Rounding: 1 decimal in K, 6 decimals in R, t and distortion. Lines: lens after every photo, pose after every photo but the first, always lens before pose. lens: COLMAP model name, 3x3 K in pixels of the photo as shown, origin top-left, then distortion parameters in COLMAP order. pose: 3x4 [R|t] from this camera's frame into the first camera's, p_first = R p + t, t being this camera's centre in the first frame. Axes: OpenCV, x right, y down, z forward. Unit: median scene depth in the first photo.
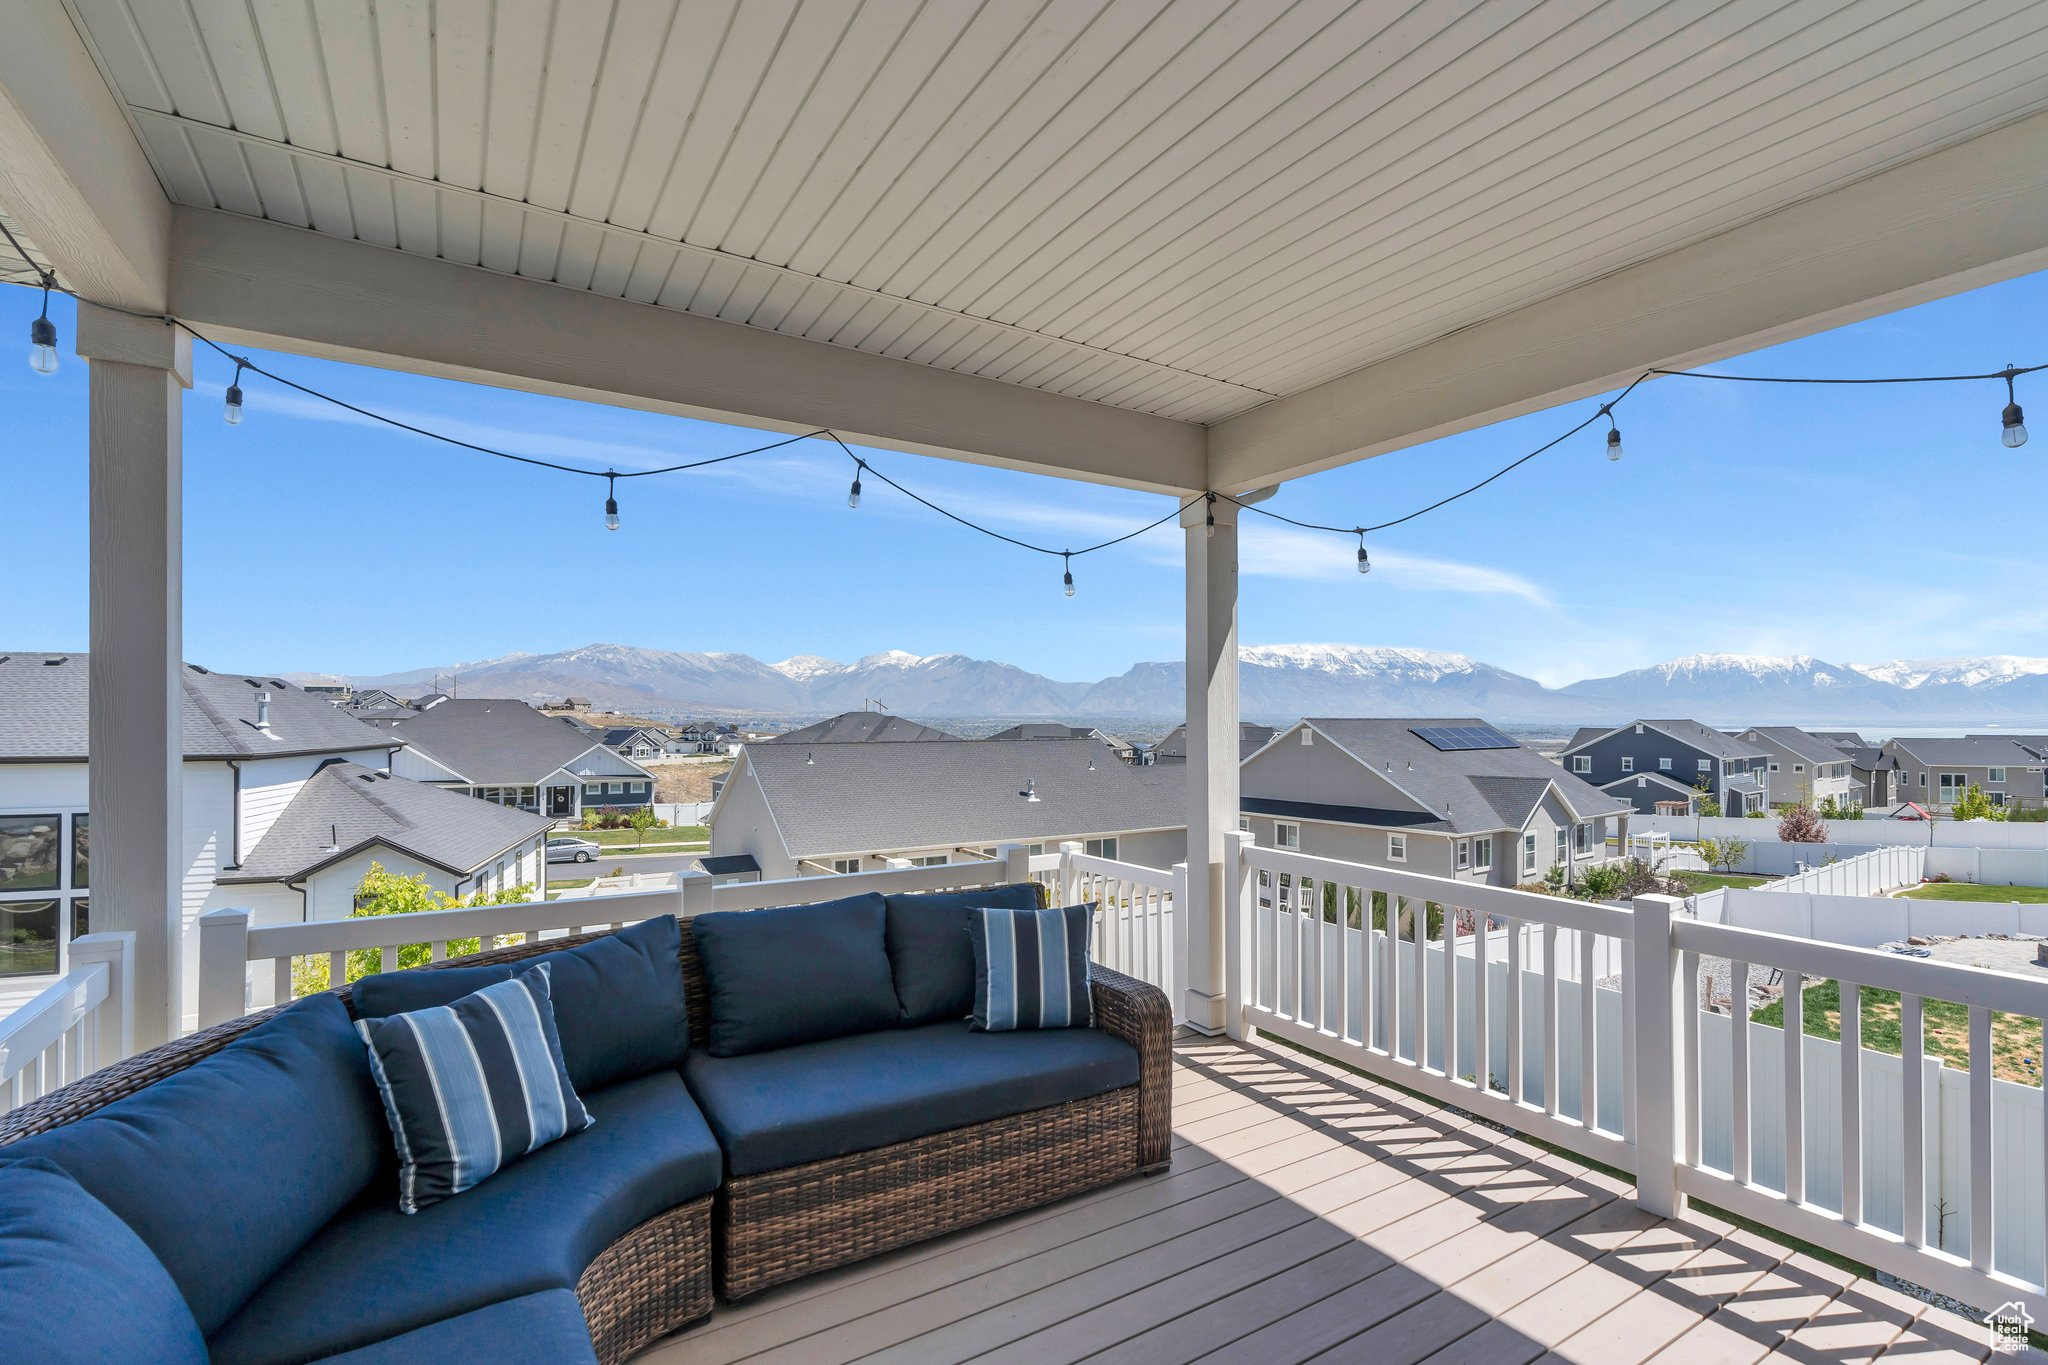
lens RADIAL K [[933.4, 0, 1025.2], [0, 933.4, 707.3], [0, 0, 1]] dist [-0.010496, 0.000394]
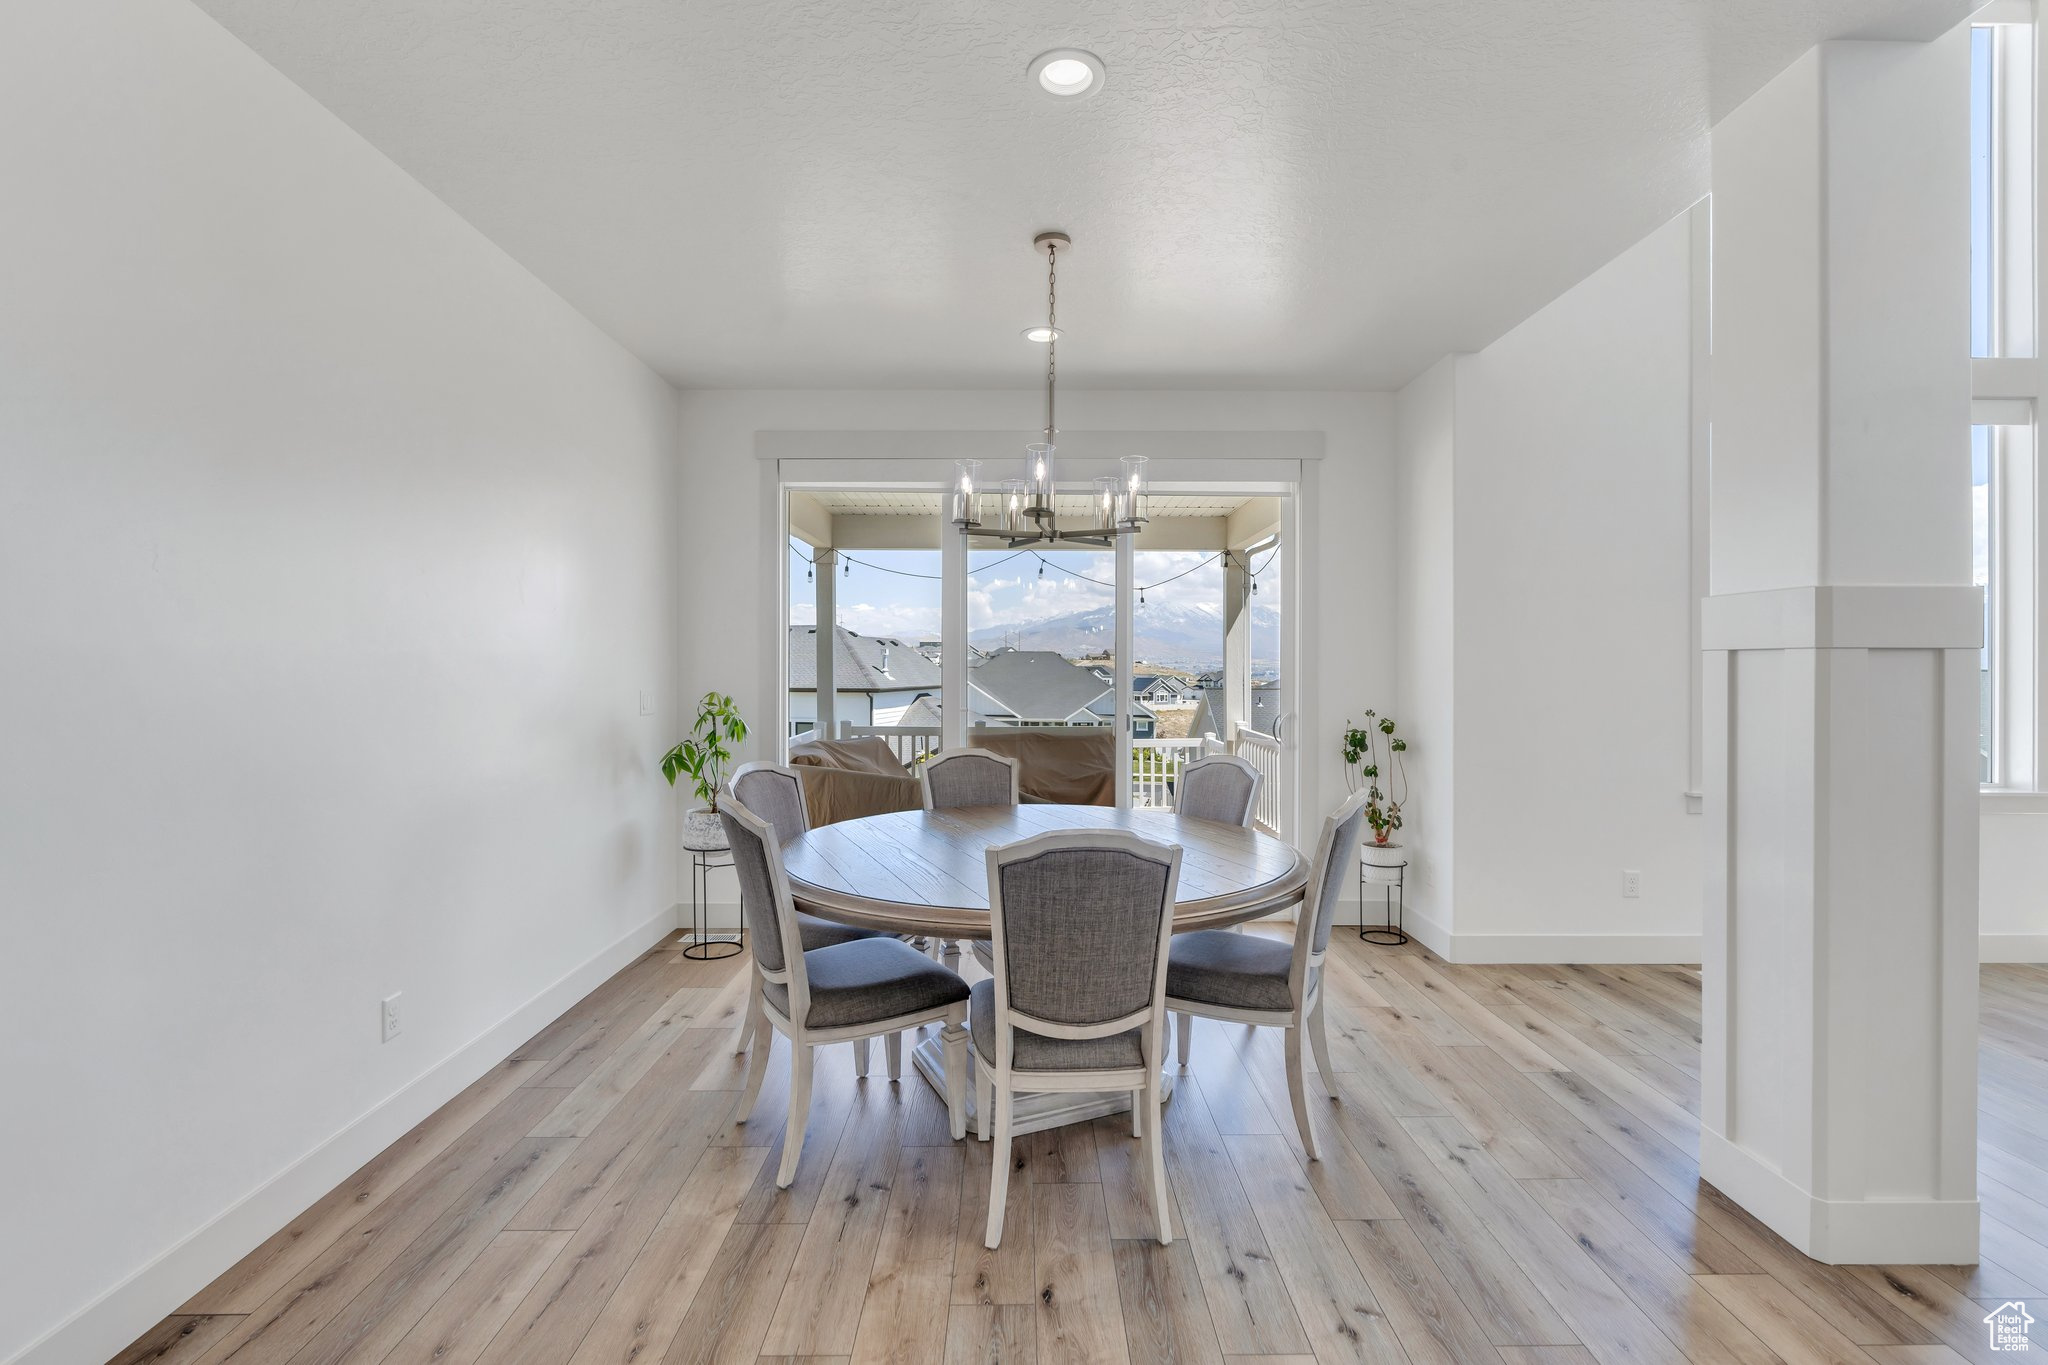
lens RADIAL K [[933.4, 0, 1025.2], [0, 933.4, 707.3], [0, 0, 1]] dist [-0.010496, 0.000394]
pose [[0.851999, 0.025682, -0.522913, 0.167709], [0.002445, 0.998590, 0.053029, -0.000480], [0.523538, -0.046459, 0.850735, -0.177916]]
